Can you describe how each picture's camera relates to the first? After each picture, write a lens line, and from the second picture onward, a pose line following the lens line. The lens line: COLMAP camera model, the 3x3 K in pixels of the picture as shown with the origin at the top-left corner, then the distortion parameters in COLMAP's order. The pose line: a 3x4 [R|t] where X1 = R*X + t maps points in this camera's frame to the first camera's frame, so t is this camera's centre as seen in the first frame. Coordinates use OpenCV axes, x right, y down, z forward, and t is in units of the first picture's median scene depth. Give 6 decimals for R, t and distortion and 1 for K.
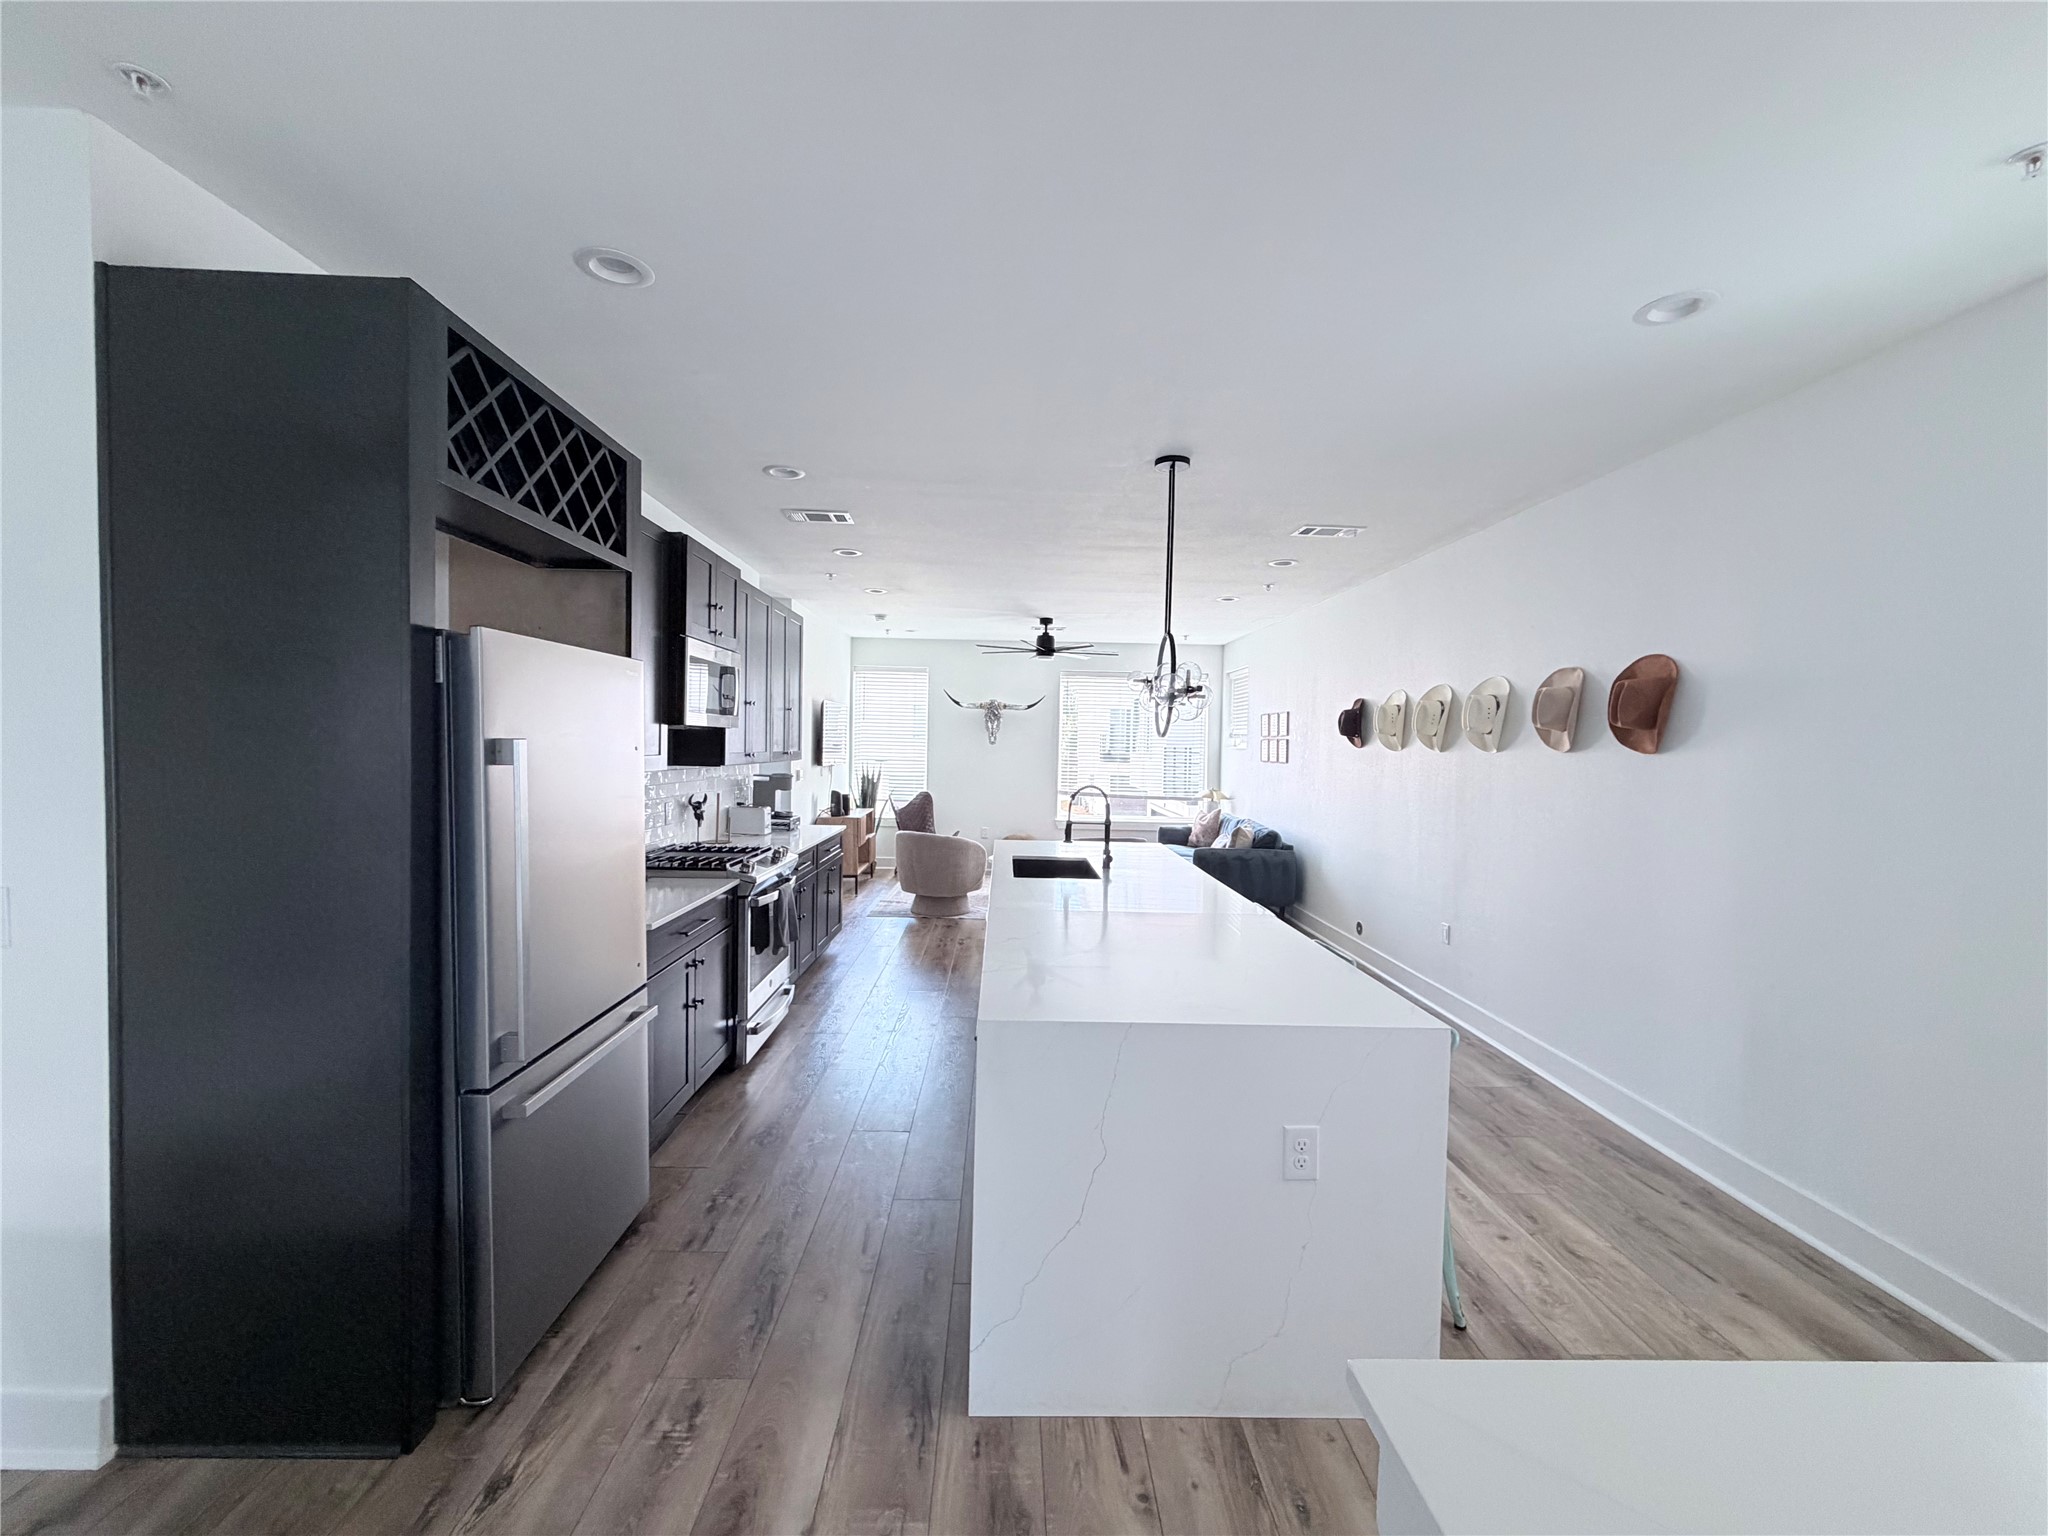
lens RADIAL K [[816.2, 0, 1025.2], [0, 816.2, 771.5], [0, 0, 1]] dist [-0.001923, -0.000132]
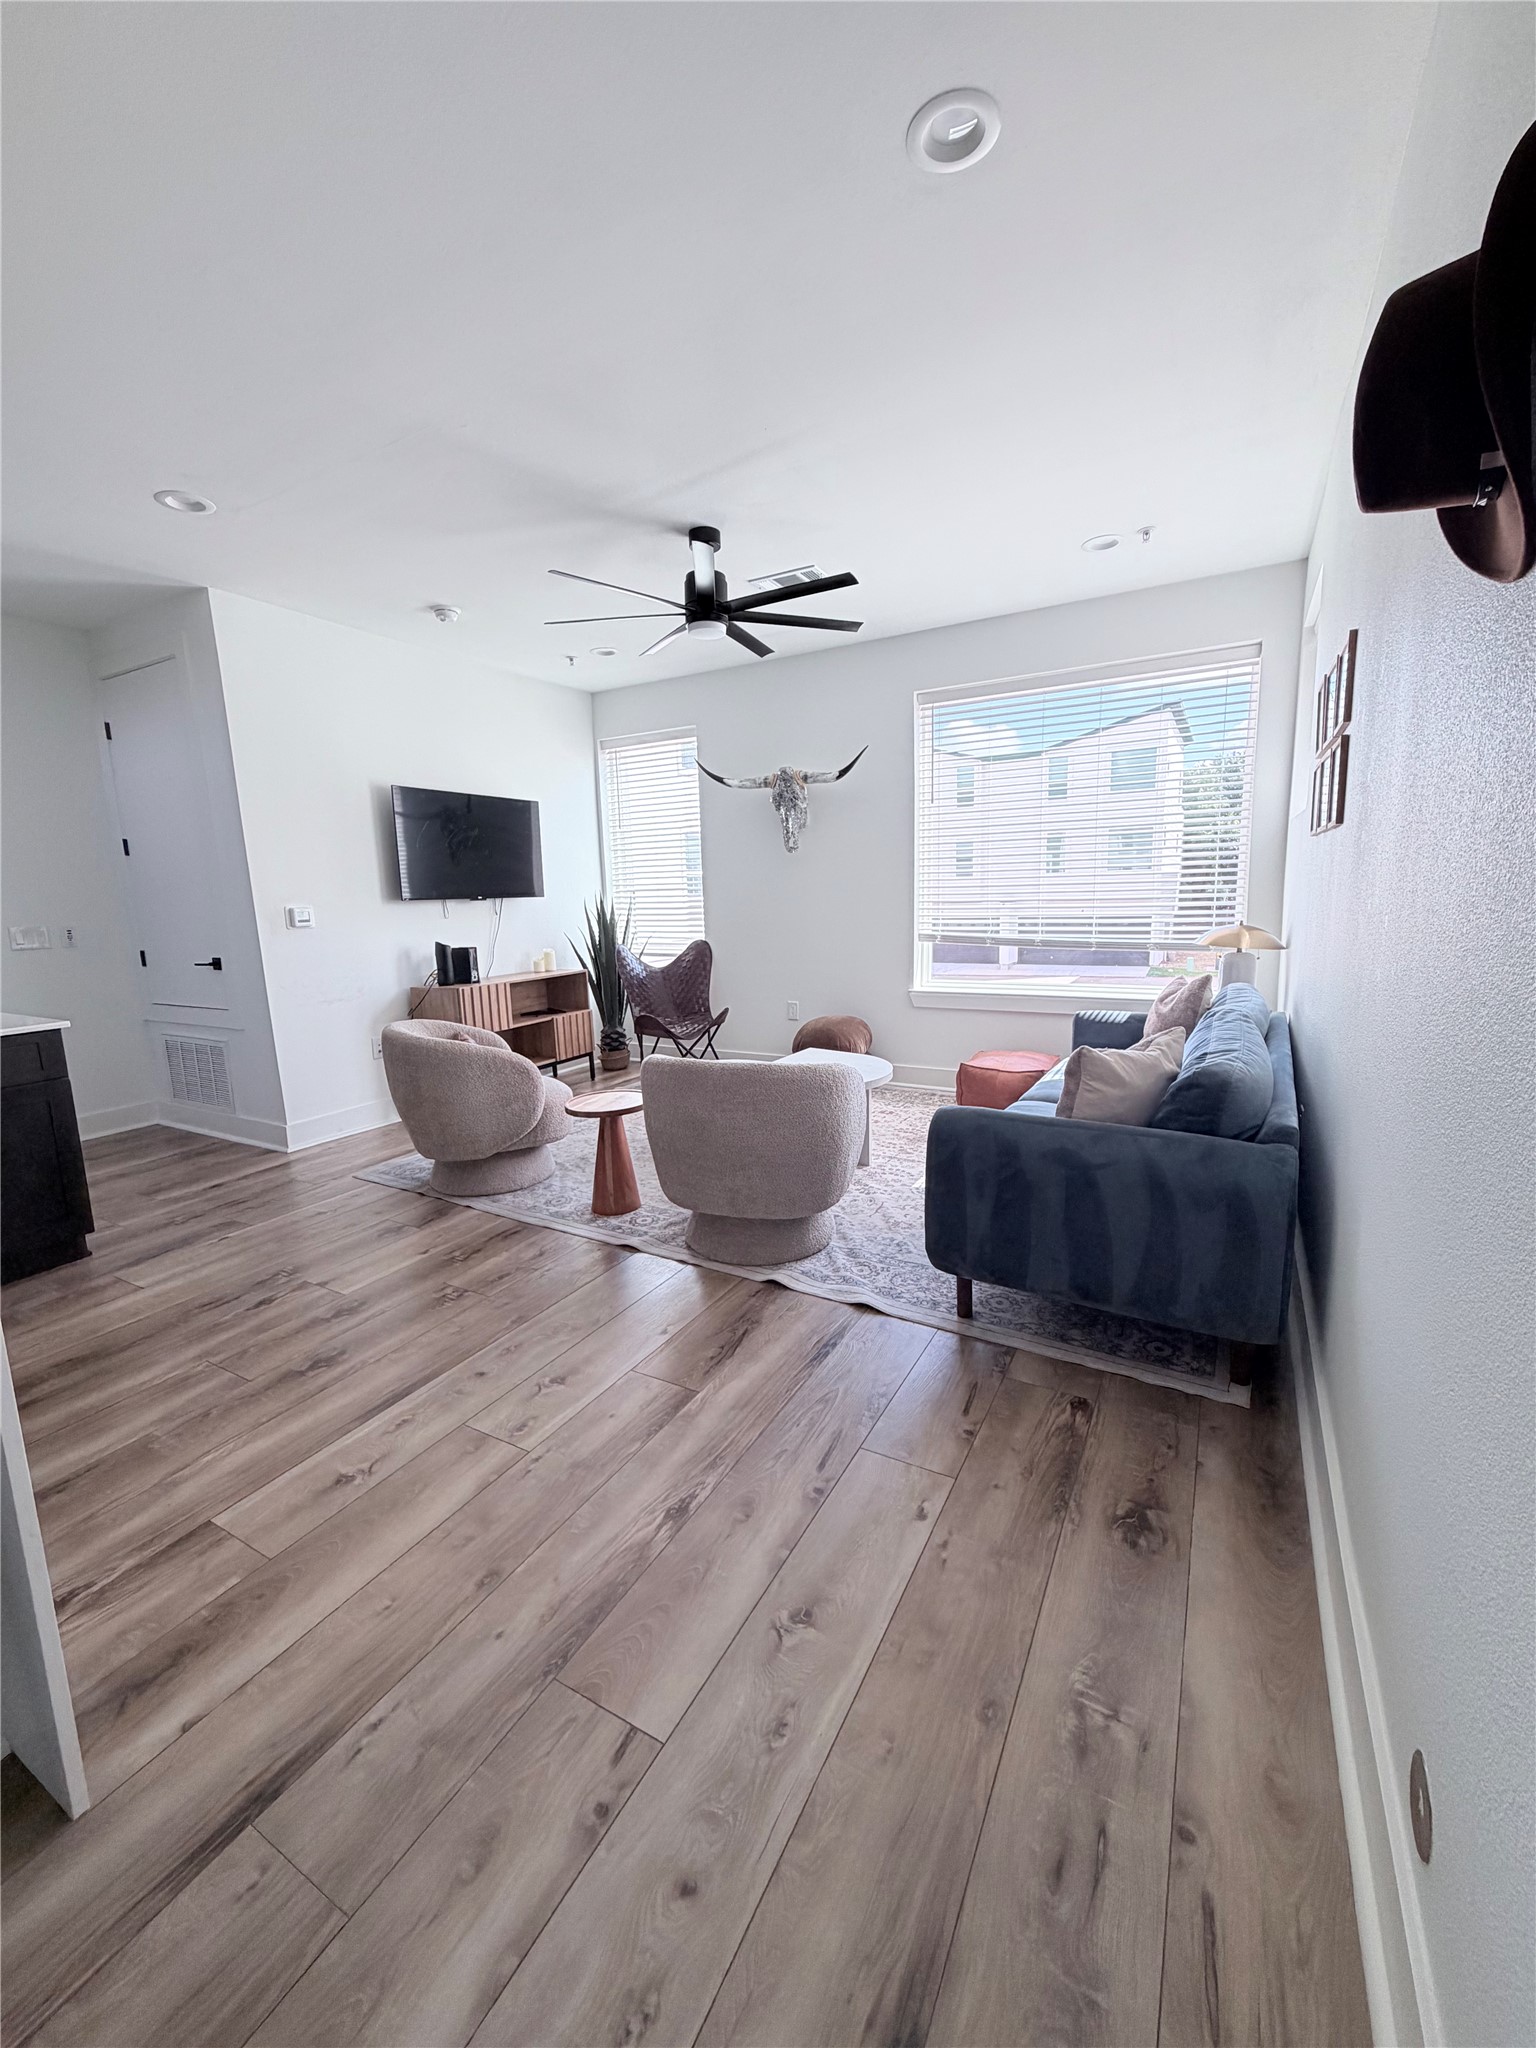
lens RADIAL K [[816.2, 0, 764.6], [0, 816.2, 1023.0], [0, 0, 1]] dist [-0.001923, -0.000132]
pose [[0.853875, 0.041811, -0.518795, 0.237246], [0.023785, 0.992592, 0.119143, 0.014990], [0.519934, -0.114073, 0.846556, 0.517312]]
